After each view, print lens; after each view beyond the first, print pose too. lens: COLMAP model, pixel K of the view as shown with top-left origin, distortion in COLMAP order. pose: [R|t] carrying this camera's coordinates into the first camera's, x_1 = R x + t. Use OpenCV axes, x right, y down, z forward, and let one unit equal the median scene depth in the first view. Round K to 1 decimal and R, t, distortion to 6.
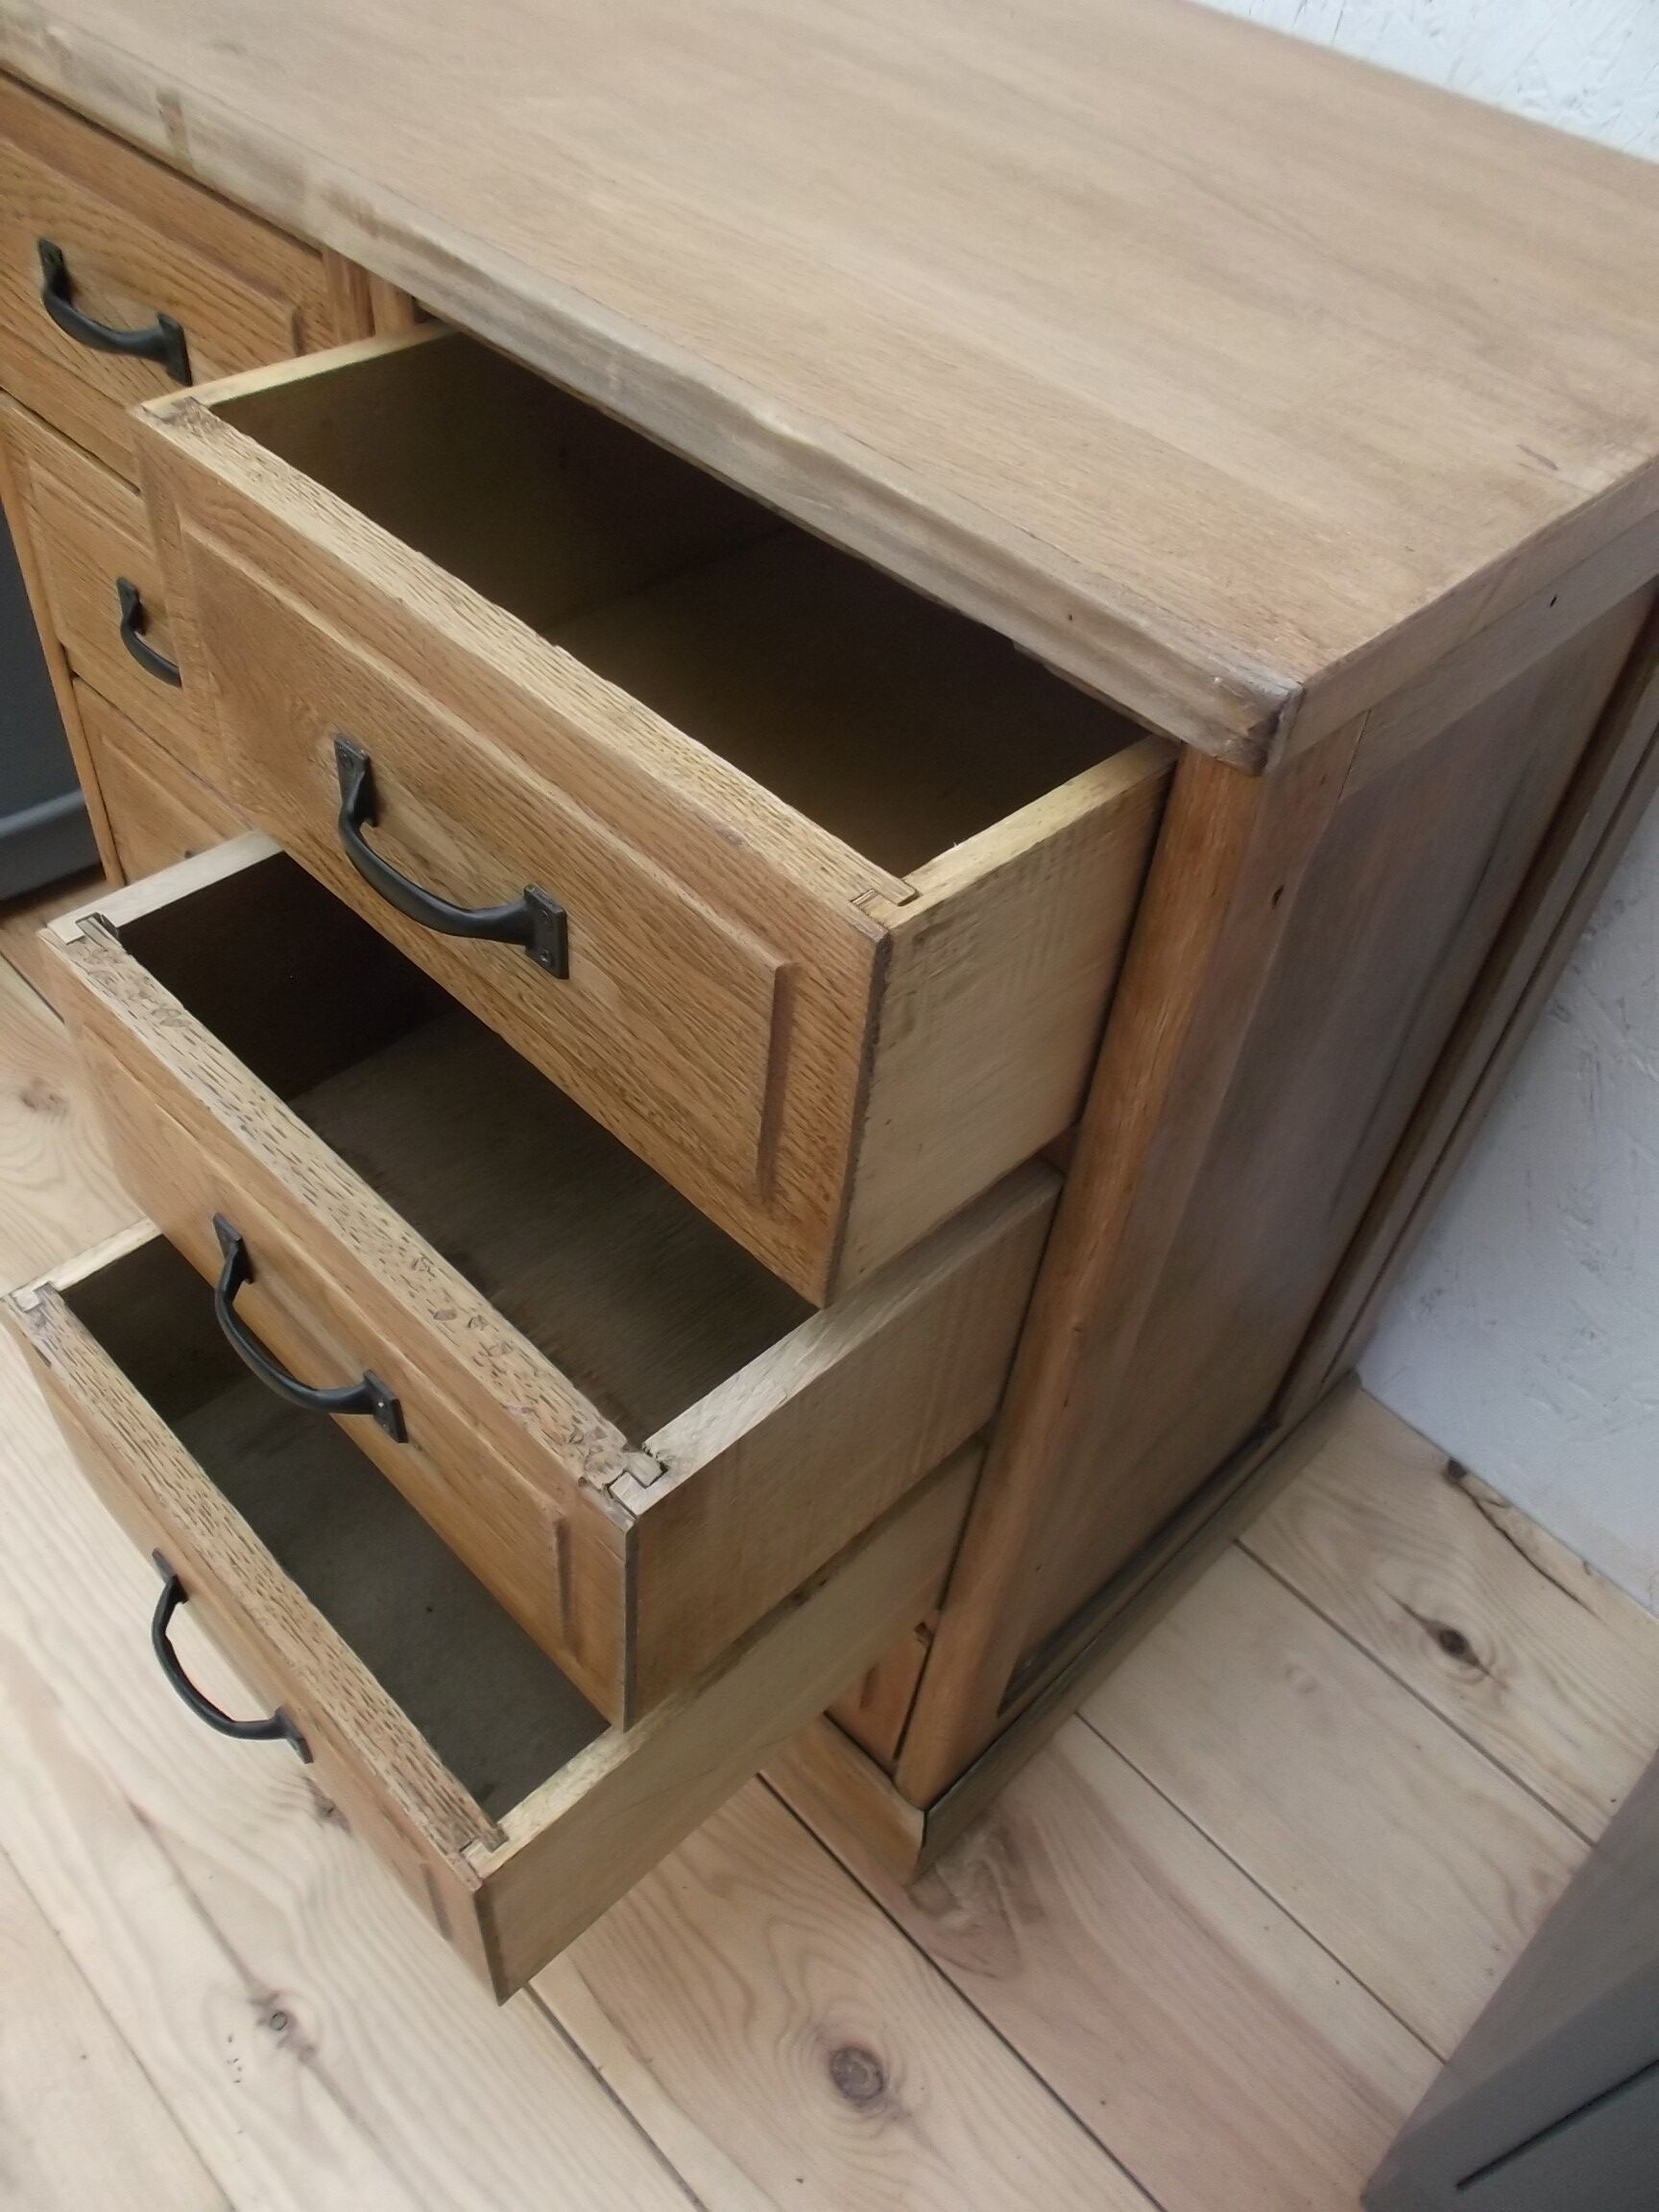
lens RADIAL K [[1695.4, 0, 537.8], [0, 1695.4, 1108.6], [0, 0, 1]] dist [-0.018249, -0.010614]
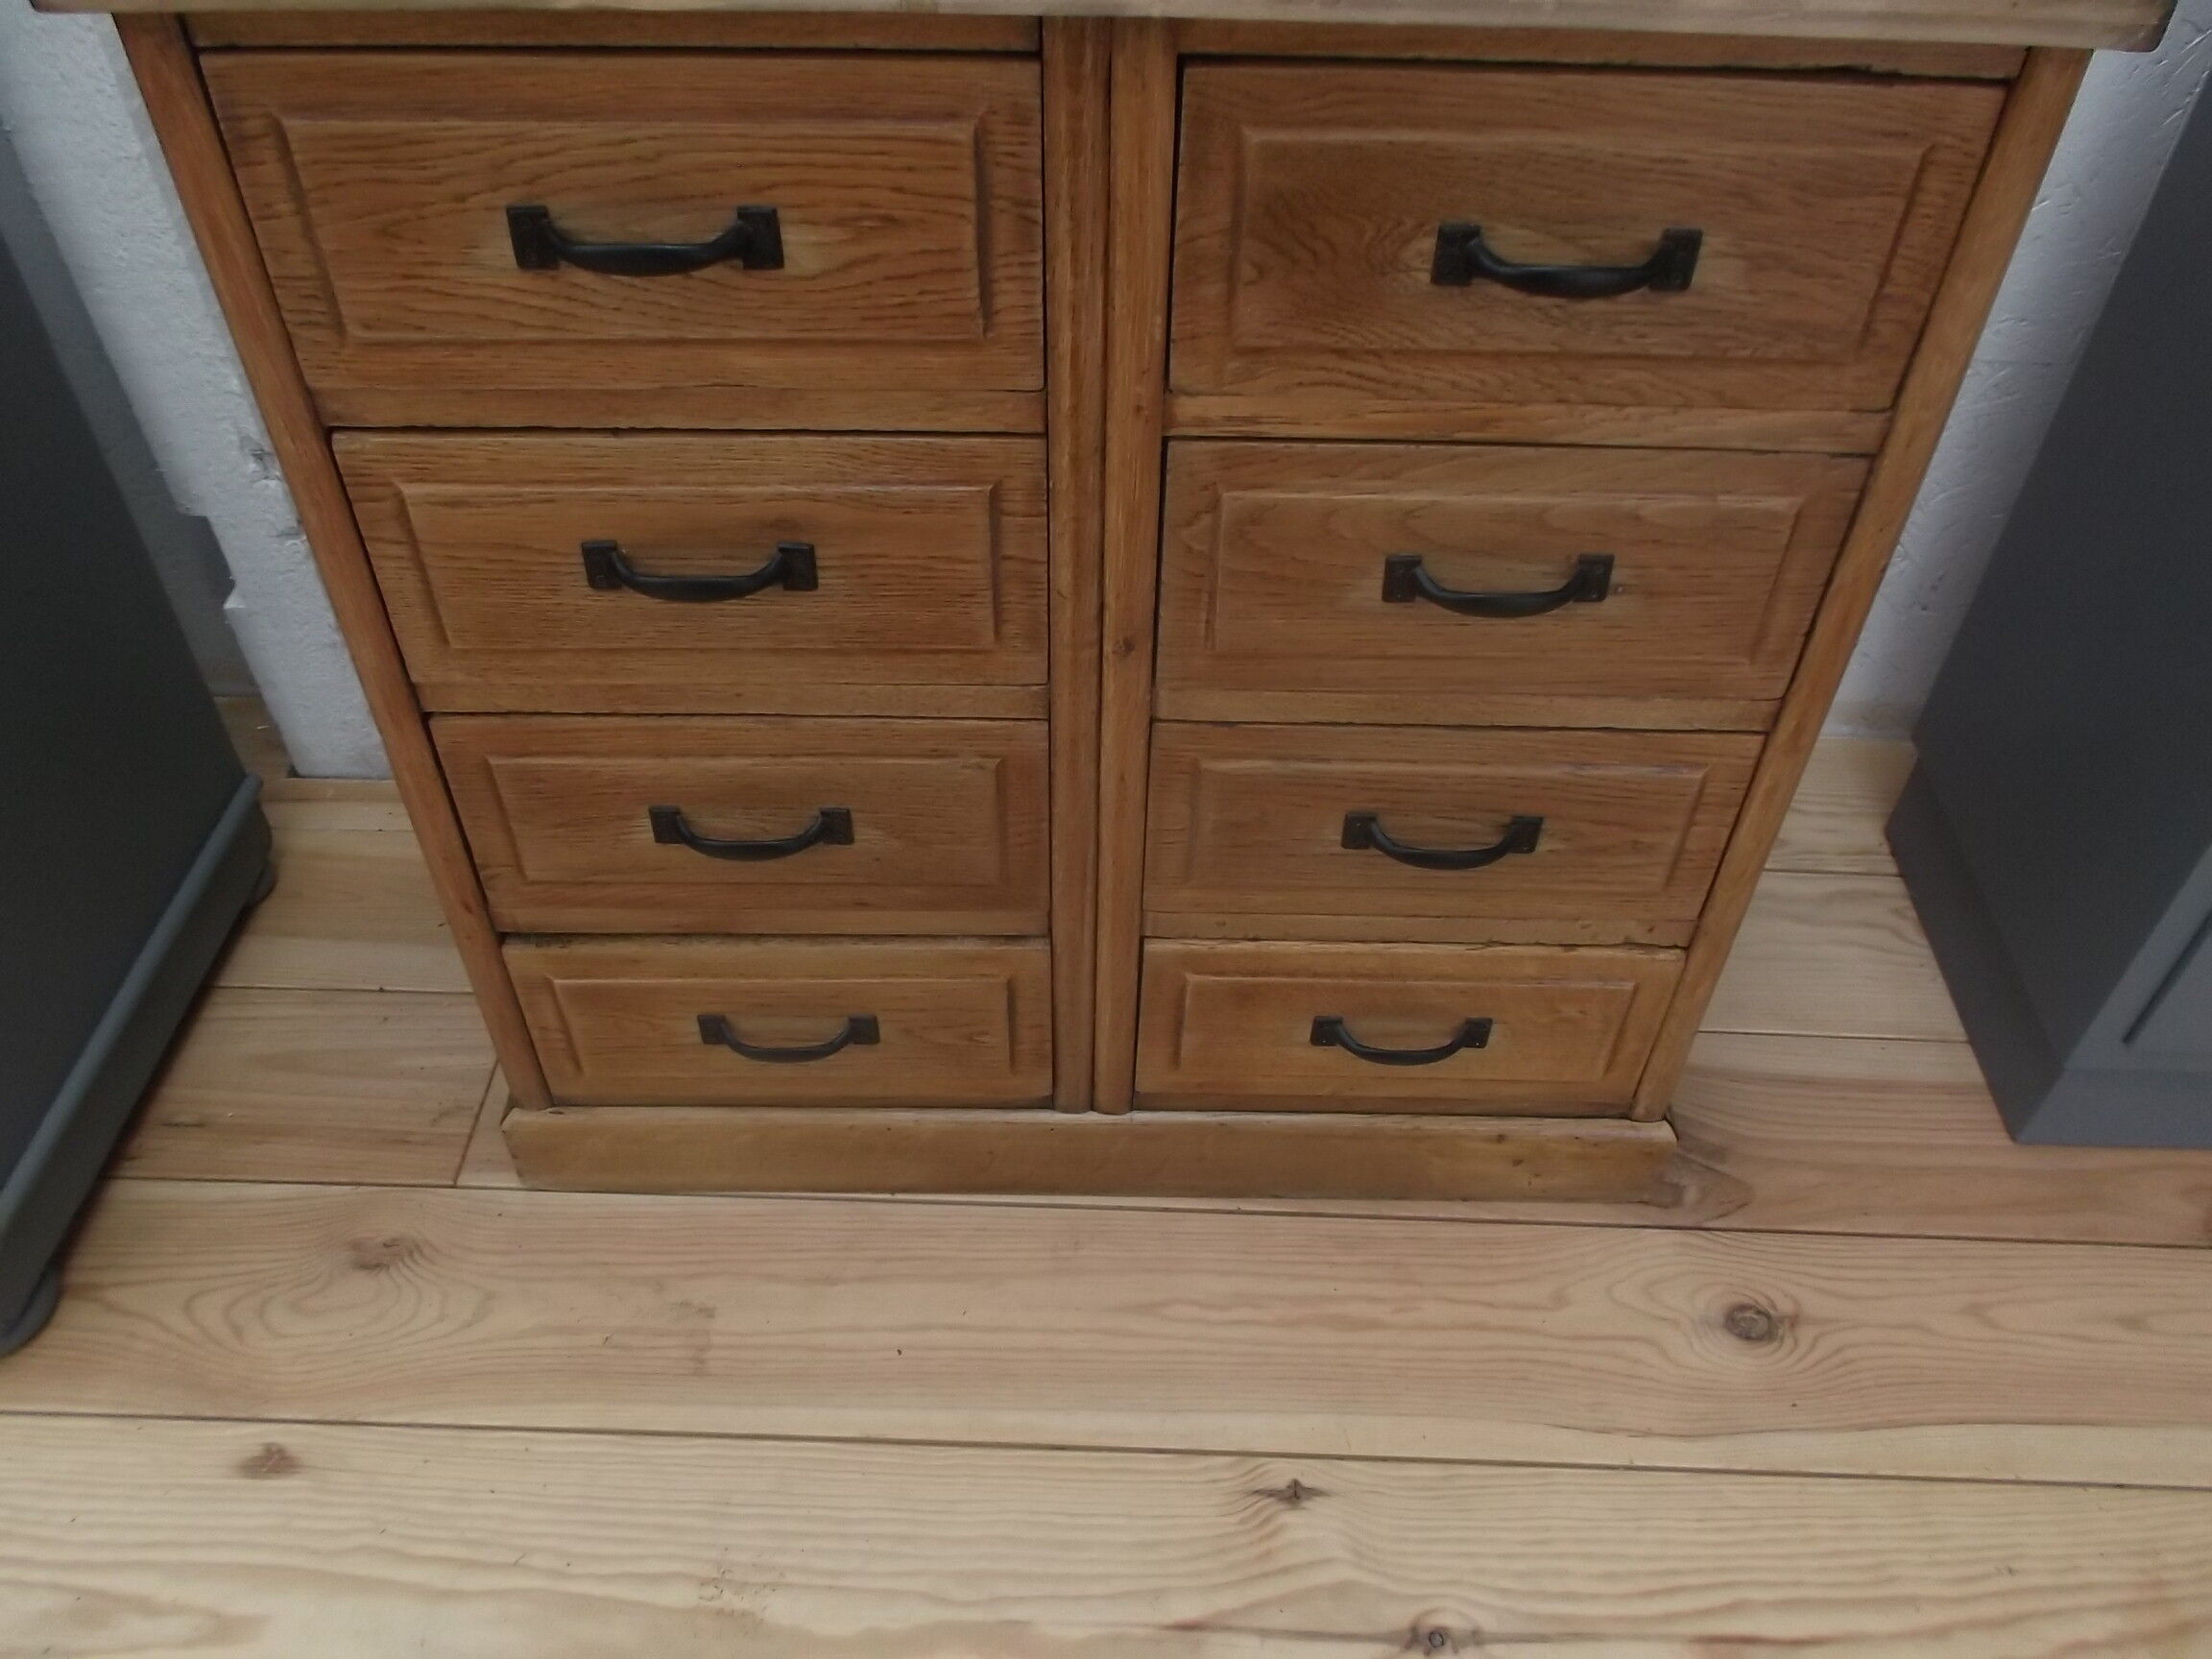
lens RADIAL K [[1786.8, 0, 936.5], [0, 1786.8, 960.5], [0, 0, 1]] dist [-0.029277, -0.001899]
pose [[0.708842, -0.553483, 0.437264, -0.633167], [0.560036, 0.818493, 0.128171, -0.133768], [-0.428838, 0.154031, 0.890153, 0.066055]]
